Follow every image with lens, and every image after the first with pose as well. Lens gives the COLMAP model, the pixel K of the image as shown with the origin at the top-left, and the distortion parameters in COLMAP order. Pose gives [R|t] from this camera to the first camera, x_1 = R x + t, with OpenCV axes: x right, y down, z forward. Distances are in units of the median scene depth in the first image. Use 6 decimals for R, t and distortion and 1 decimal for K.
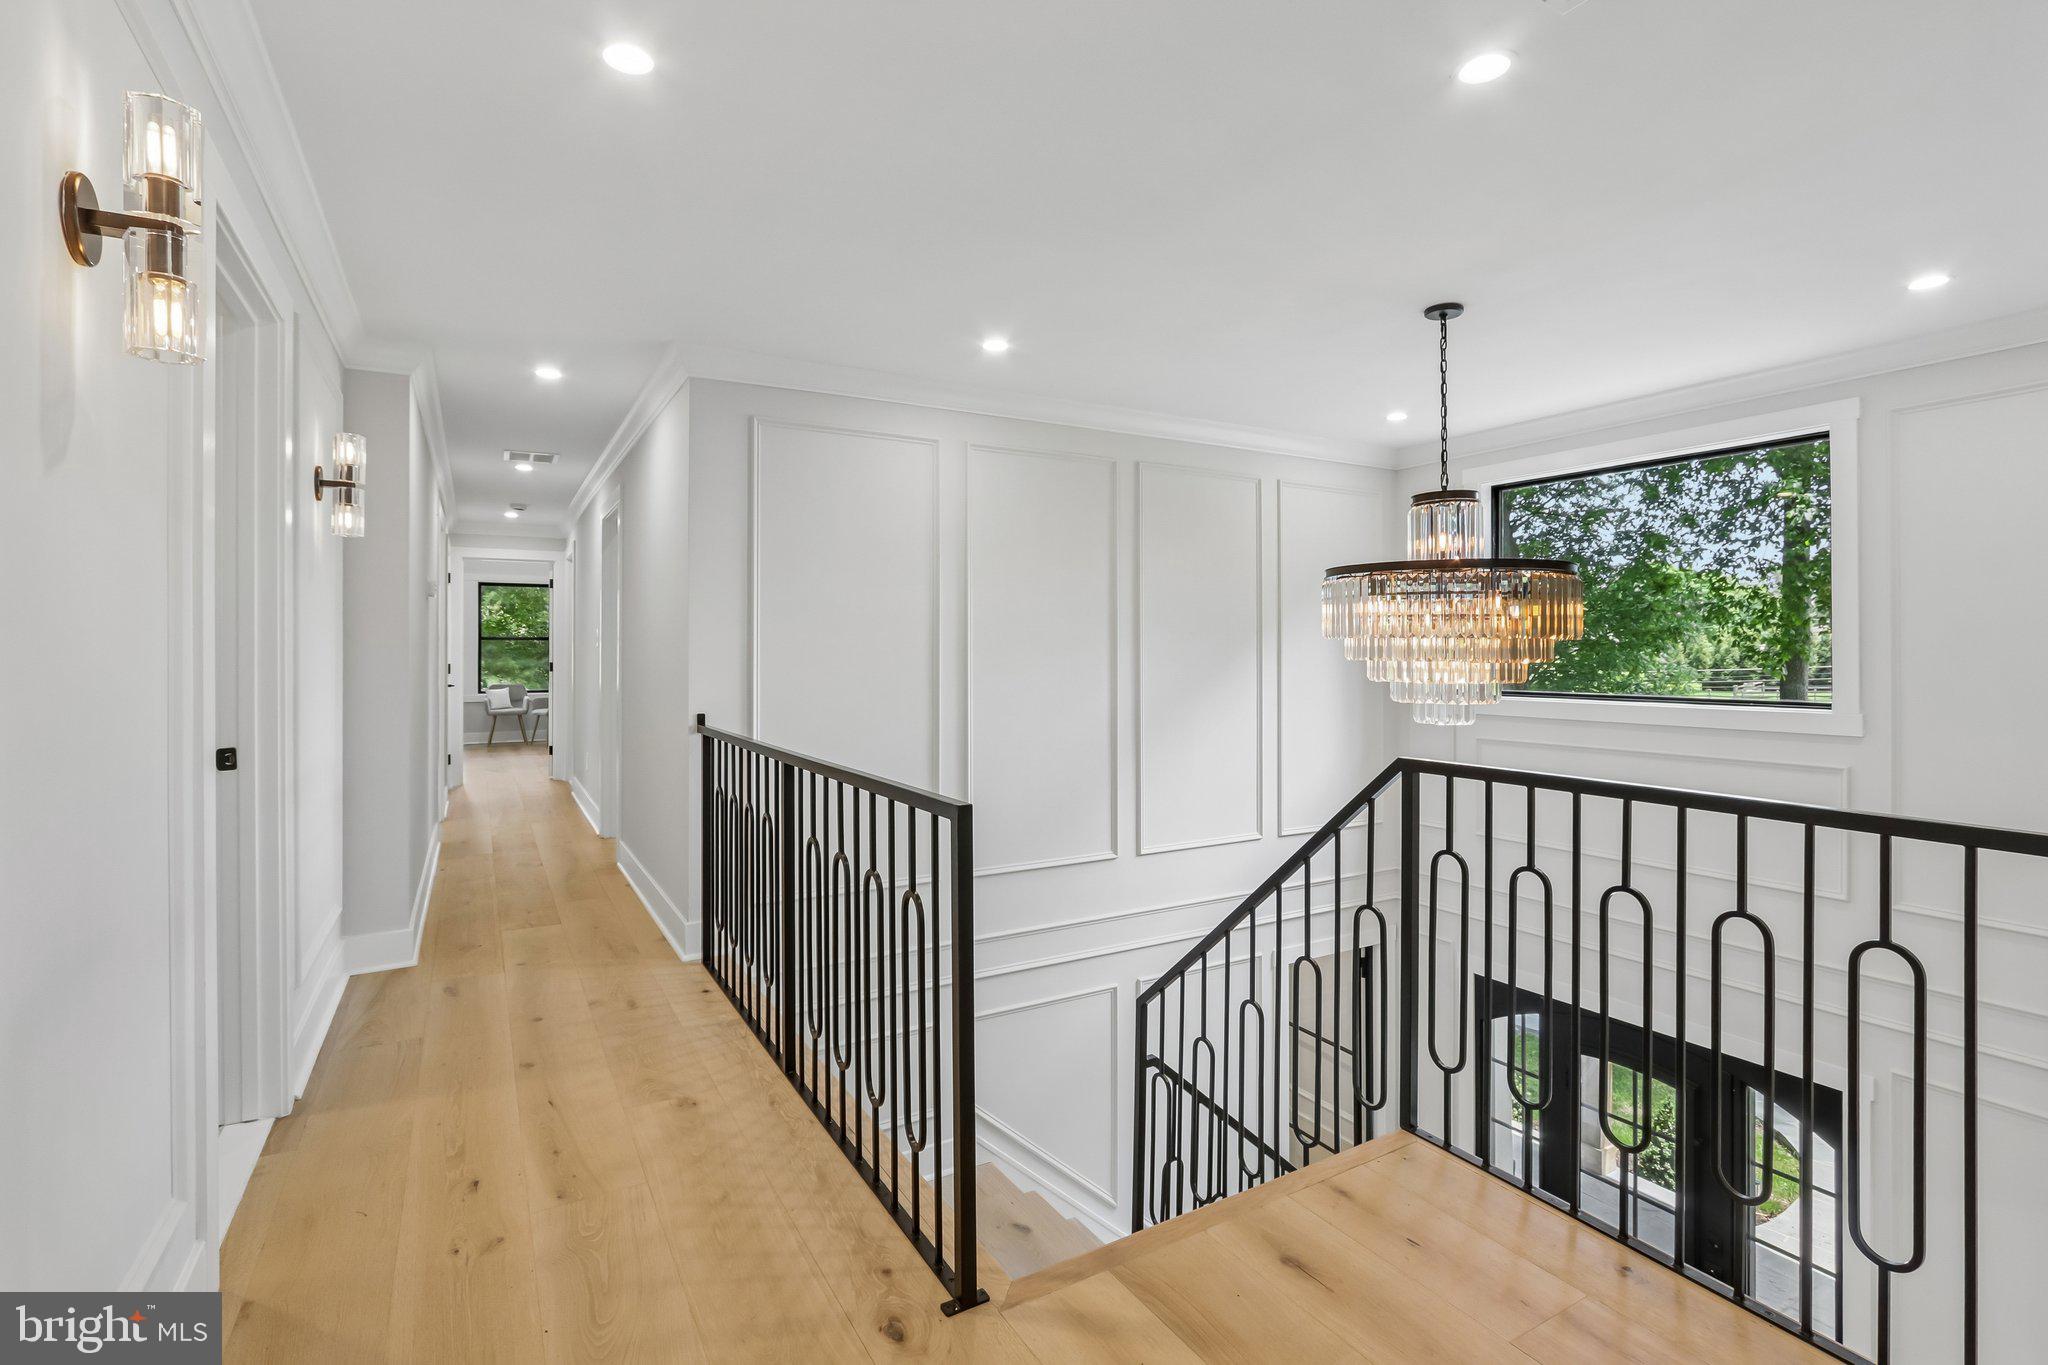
lens RADIAL K [[953.3, 0, 999.9], [0, 953.3, 652.1], [0, 0, 1]] dist [-0.050383, 0.000238]
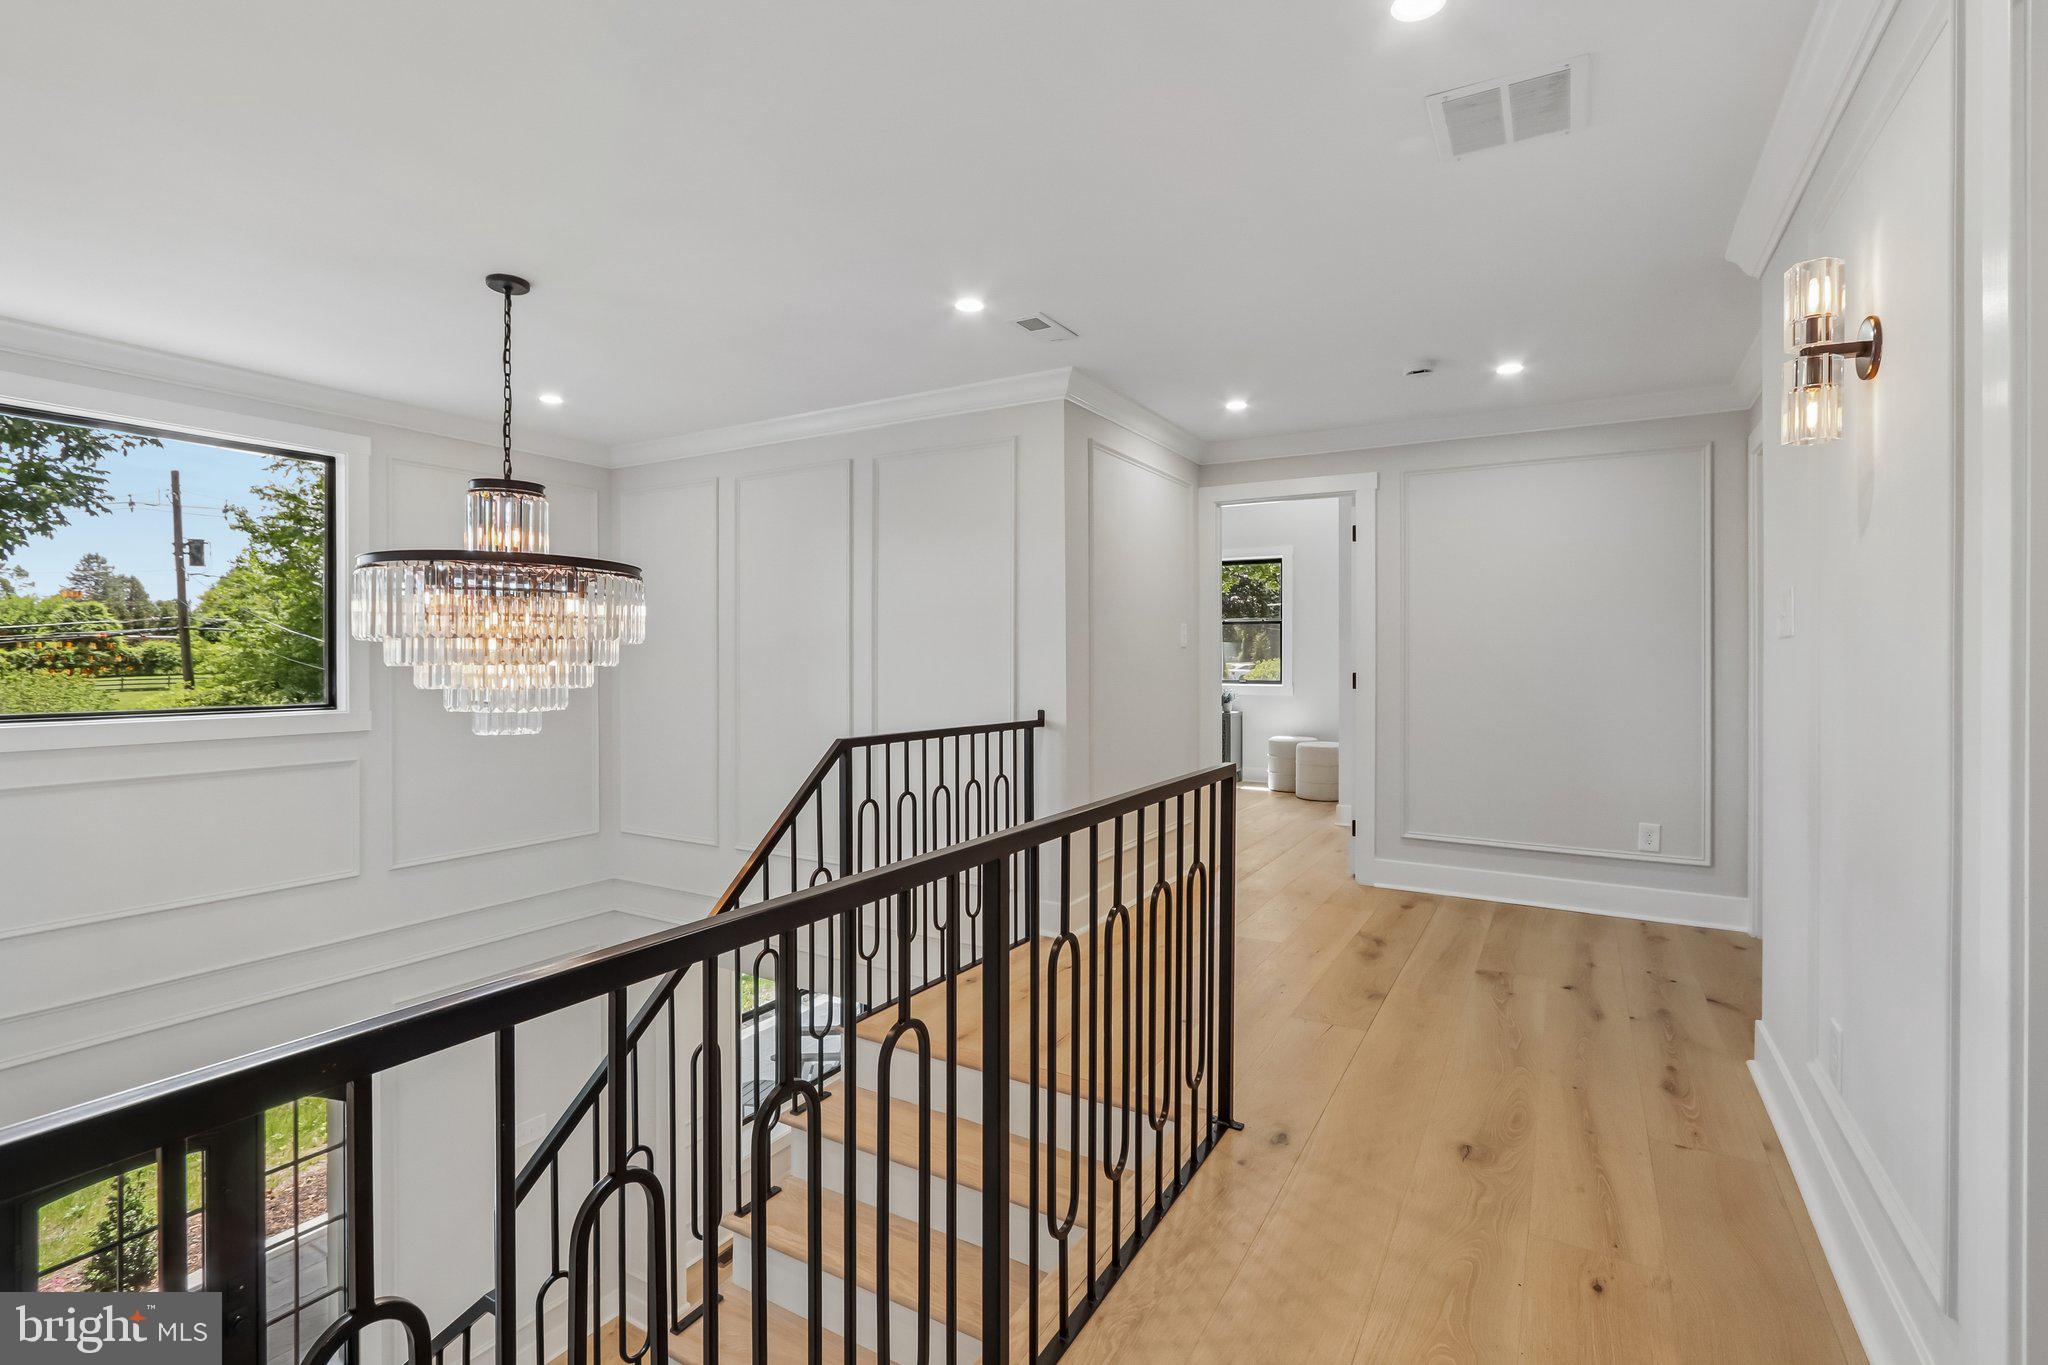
lens RADIAL K [[953.3, 0, 999.9], [0, 953.3, 652.1], [0, 0, 1]] dist [-0.050383, 0.000238]
pose [[-0.502415, 0.001938, 0.864624, -0.824745], [-0.000614, 0.999996, -0.002598, -0.002015], [-0.864626, -0.001836, -0.502412, 1.522012]]
